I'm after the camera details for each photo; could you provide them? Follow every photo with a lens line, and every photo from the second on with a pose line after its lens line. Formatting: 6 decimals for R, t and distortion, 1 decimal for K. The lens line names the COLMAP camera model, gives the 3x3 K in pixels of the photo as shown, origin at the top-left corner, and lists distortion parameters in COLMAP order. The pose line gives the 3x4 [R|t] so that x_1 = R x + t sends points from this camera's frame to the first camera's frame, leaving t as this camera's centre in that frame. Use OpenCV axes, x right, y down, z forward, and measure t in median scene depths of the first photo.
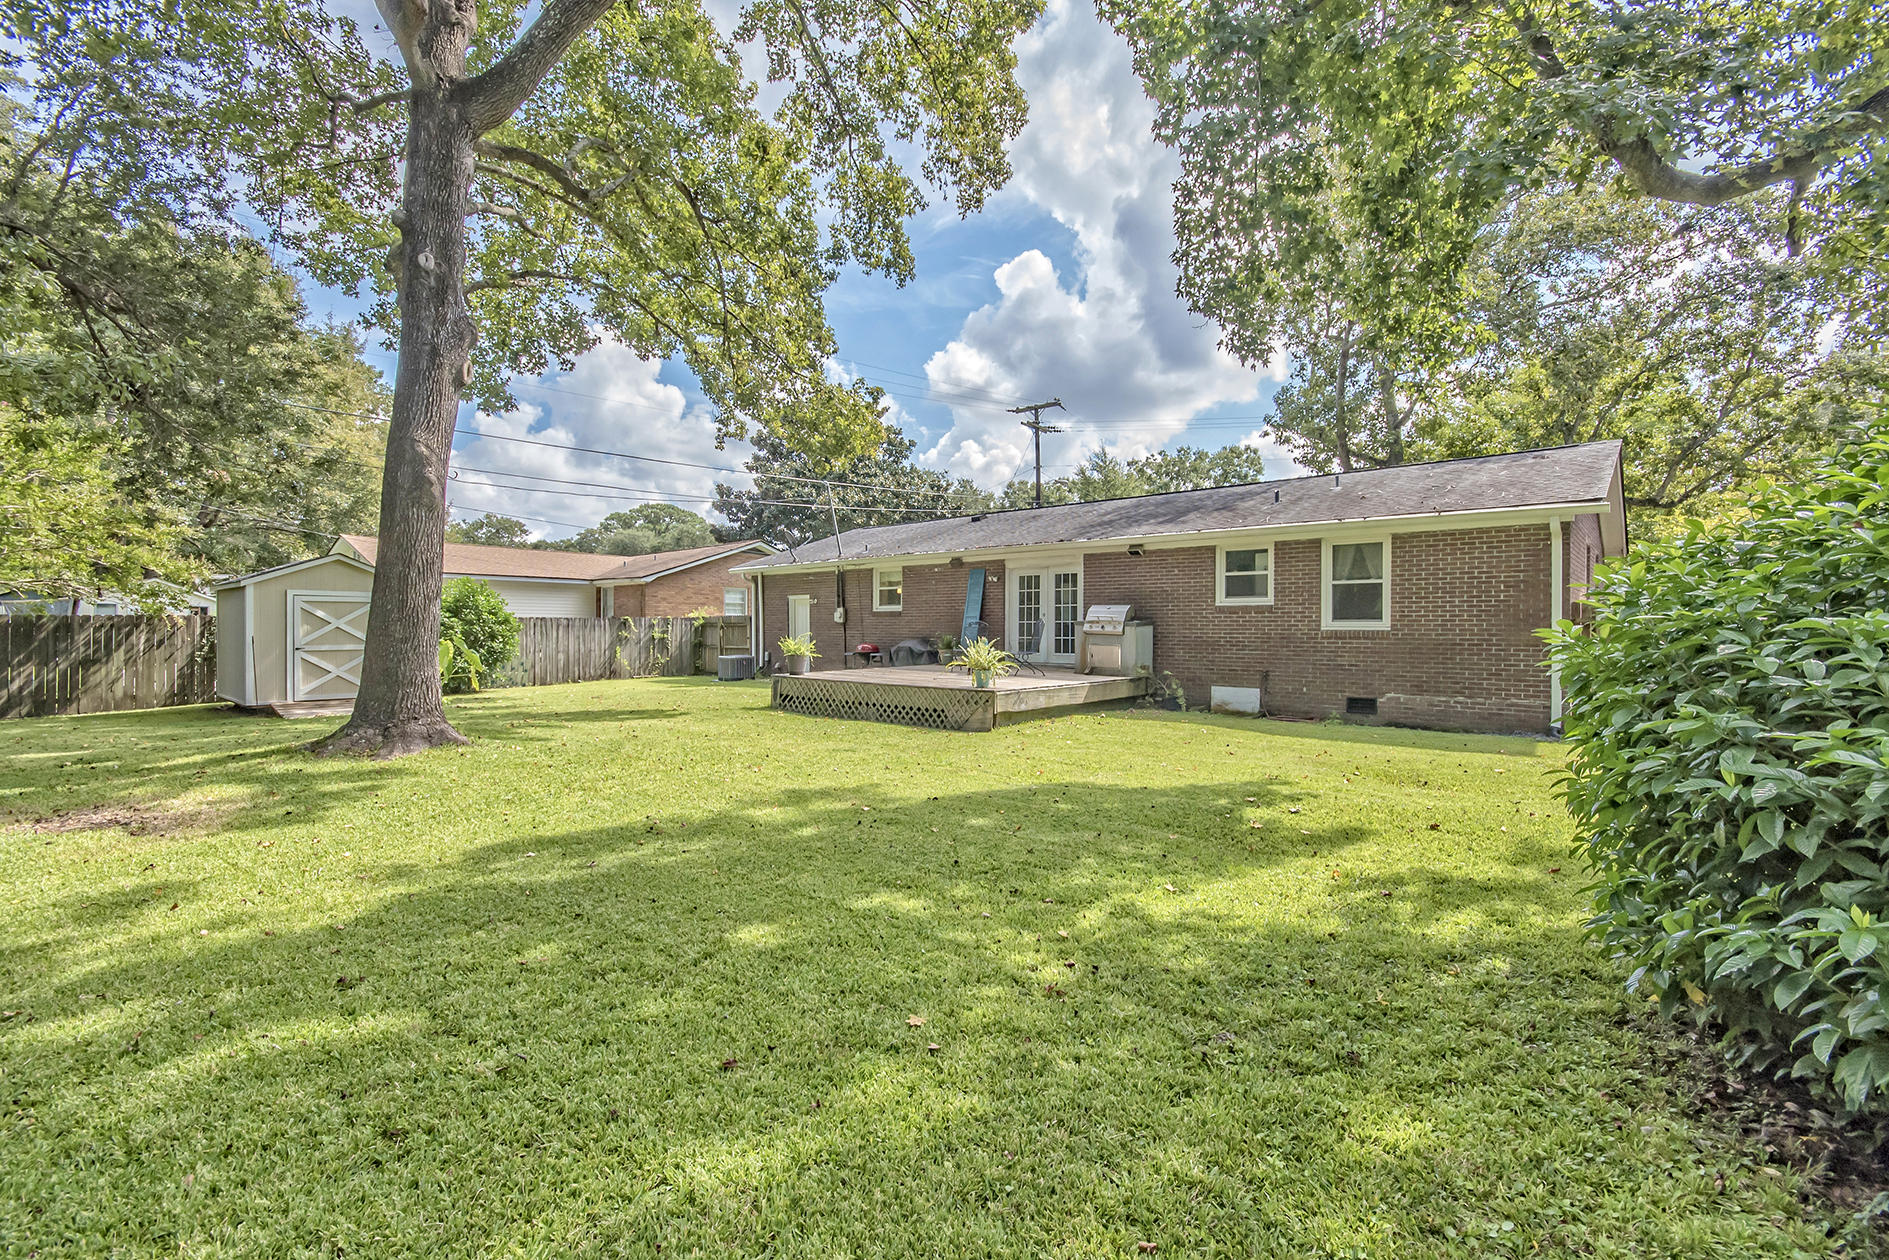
lens RADIAL K [[830.1, 0, 949.3], [0, 830.1, 630.5], [0, 0, 1]] dist [0.003720, -0.000046]
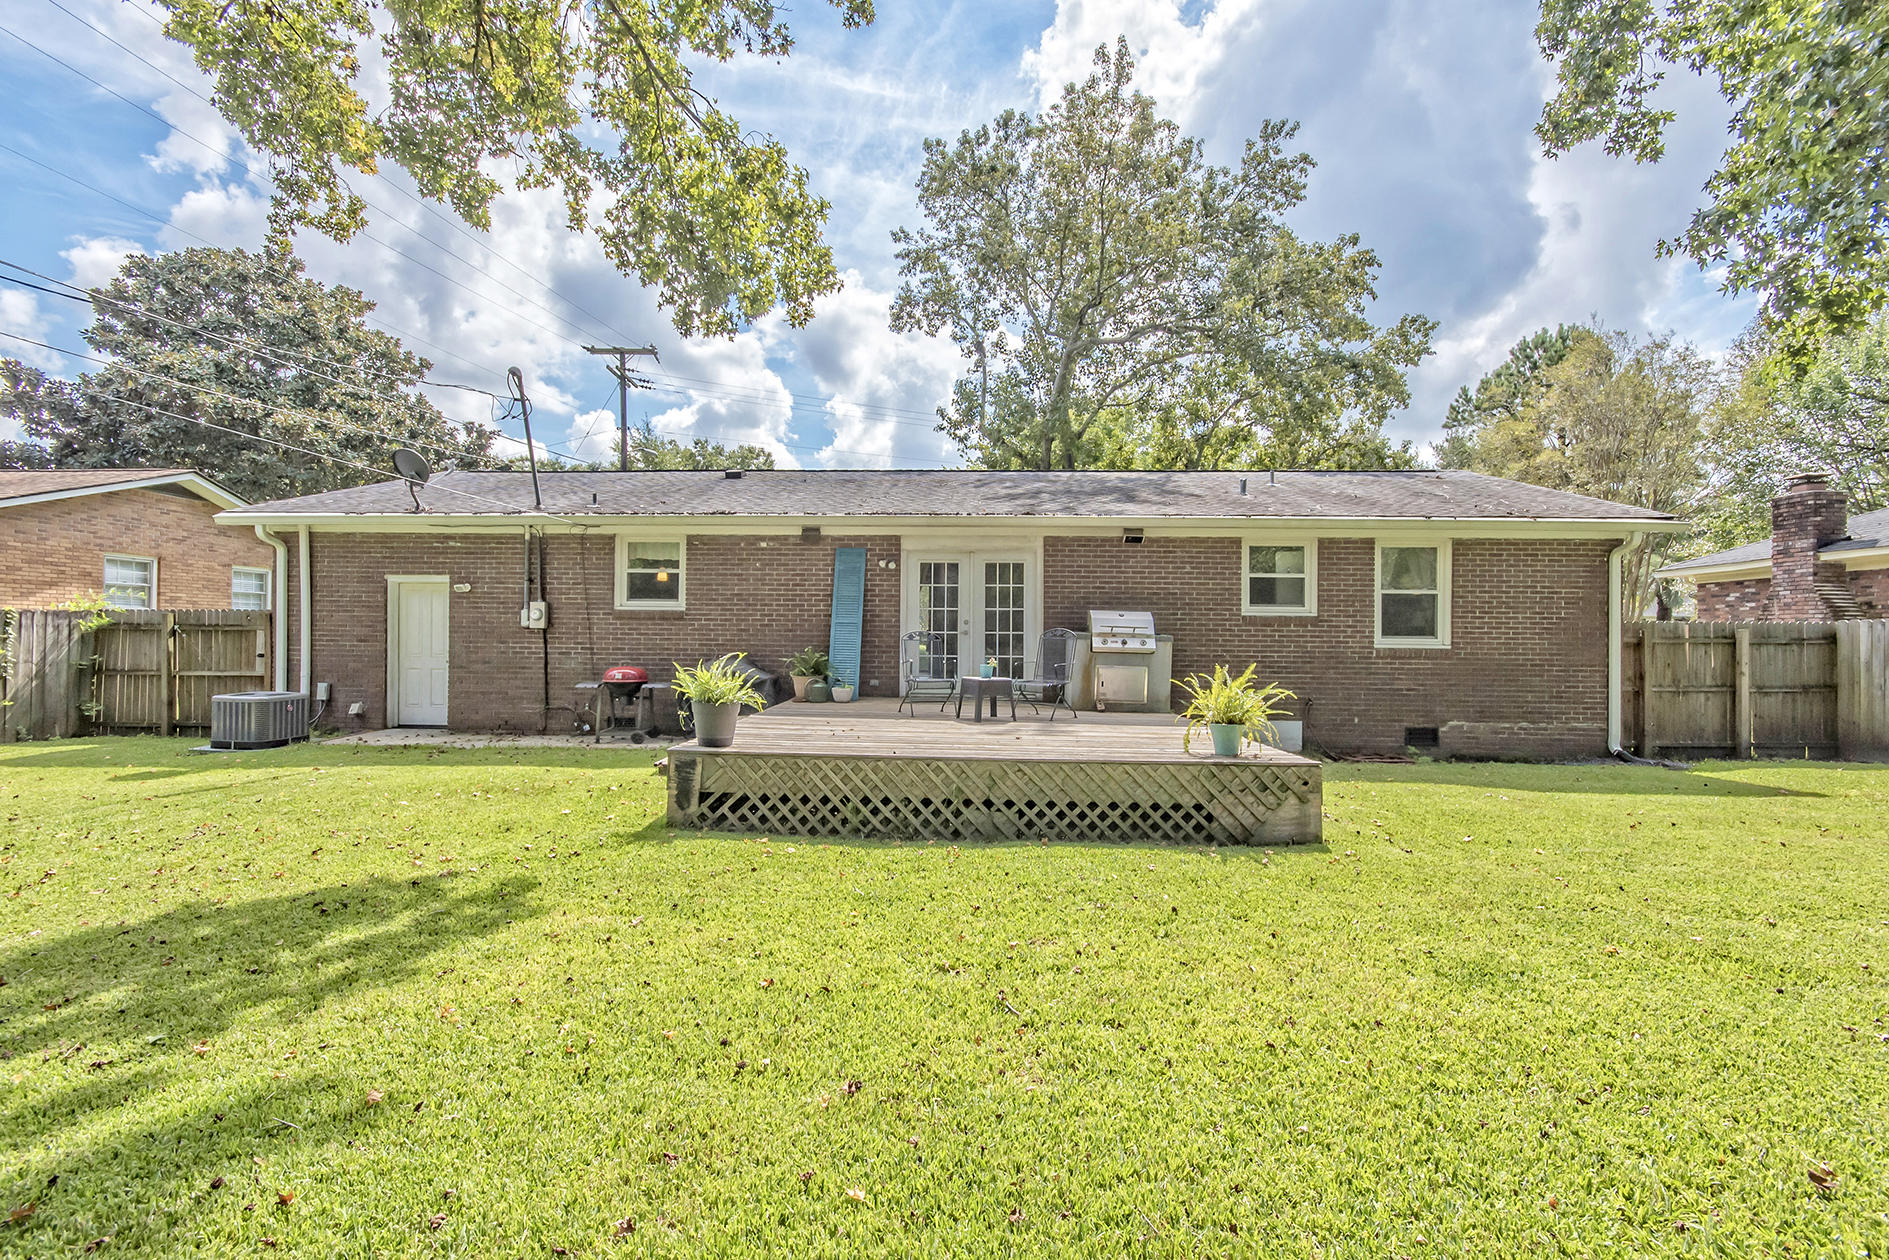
lens RADIAL K [[830.1, 0, 965.3], [0, 830.1, 636.0], [0, 0, 1]] dist [0.003720, -0.000046]
pose [[0.780949, 0.007923, 0.624545, -0.309768], [-0.006972, 0.999968, -0.003969, -0.005046], [-0.624556, -0.001255, 0.780979, 0.473587]]
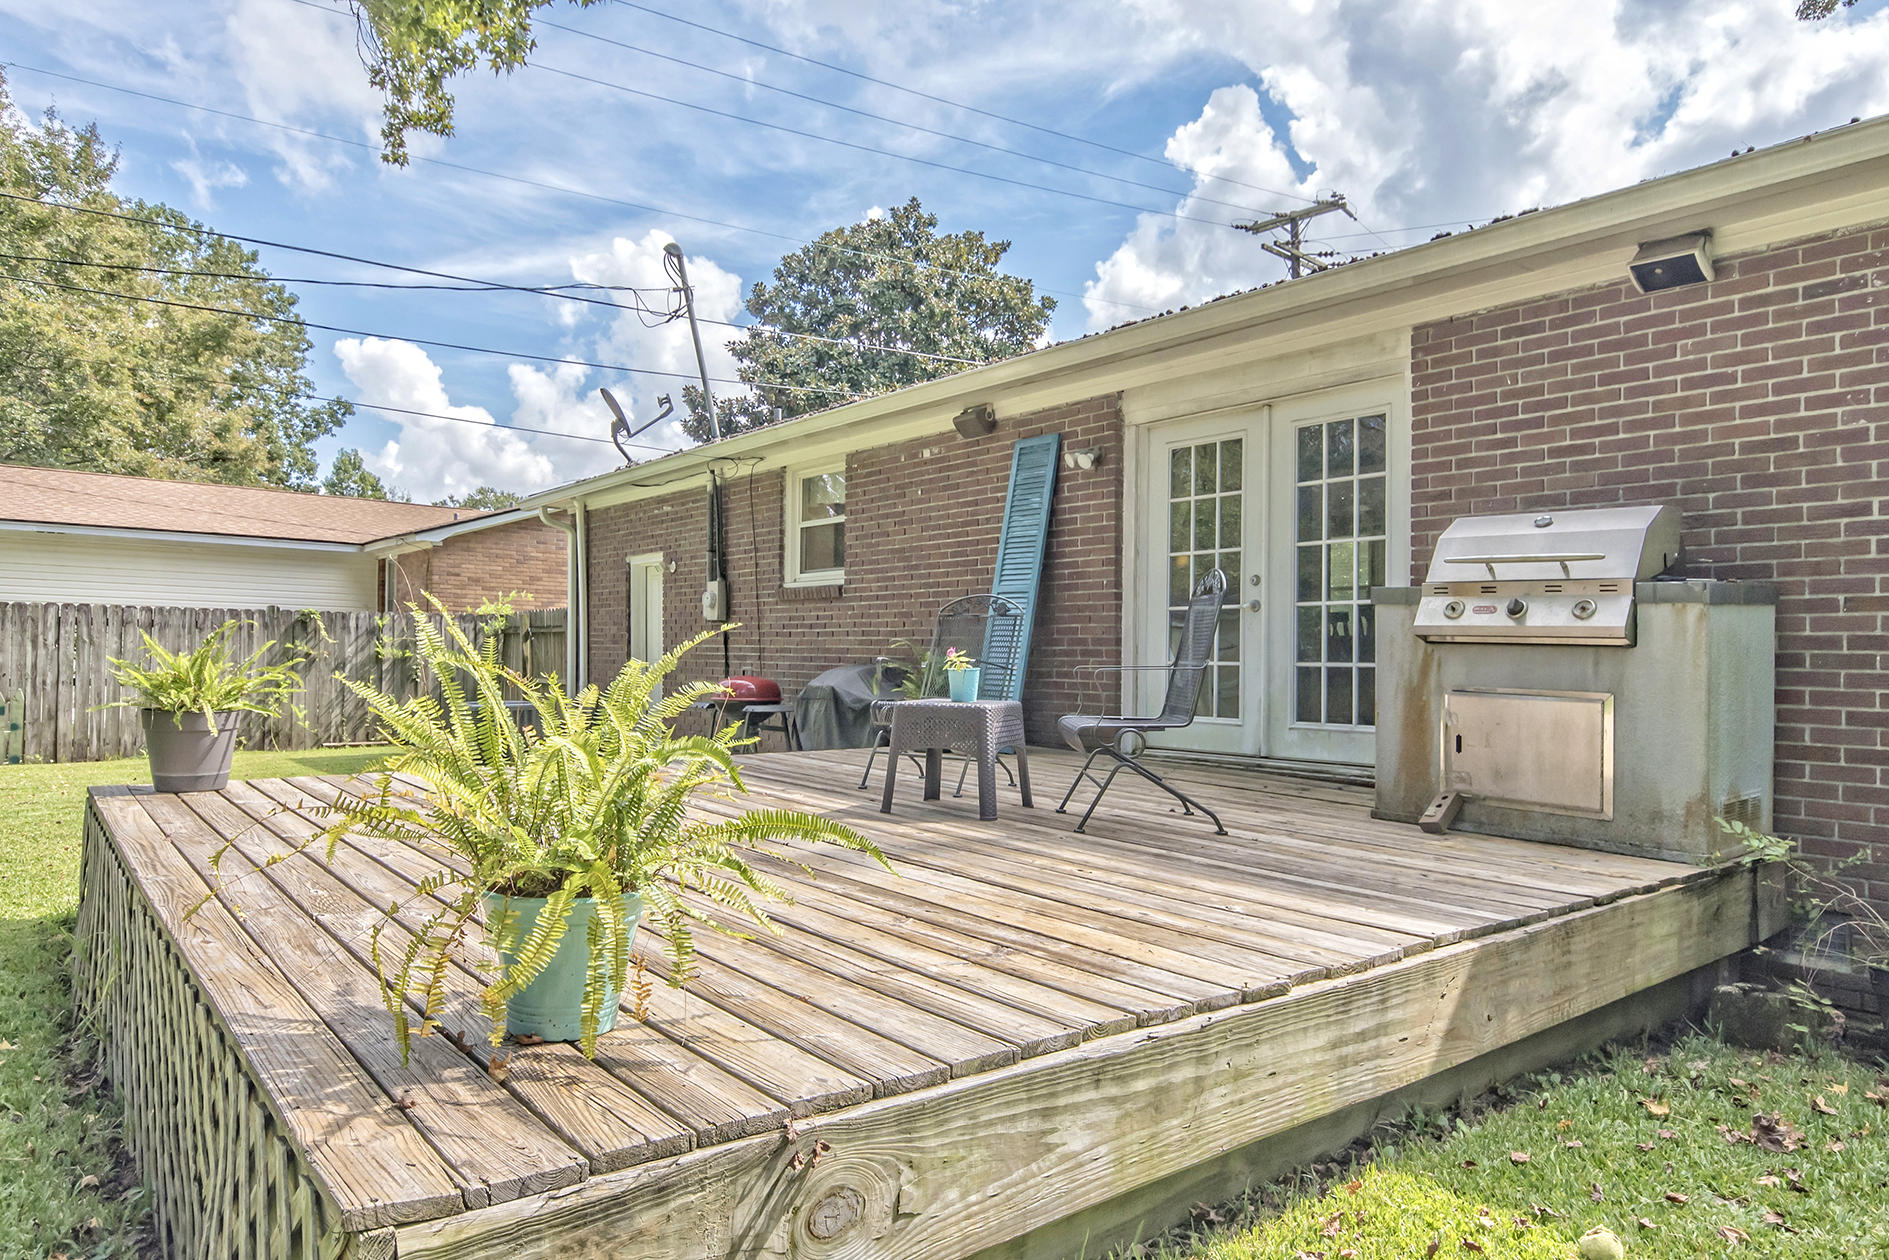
lens RADIAL K [[1224.8, 0, 917.2], [0, 1224.8, 617.5], [0, 0, 1]] dist [0.006556, 0.001397]
pose [[0.978599, 0.008163, -0.205617, 0.088050], [-0.016311, 0.999146, -0.037965, 0.010610], [0.205131, 0.040506, 0.977896, 0.583640]]
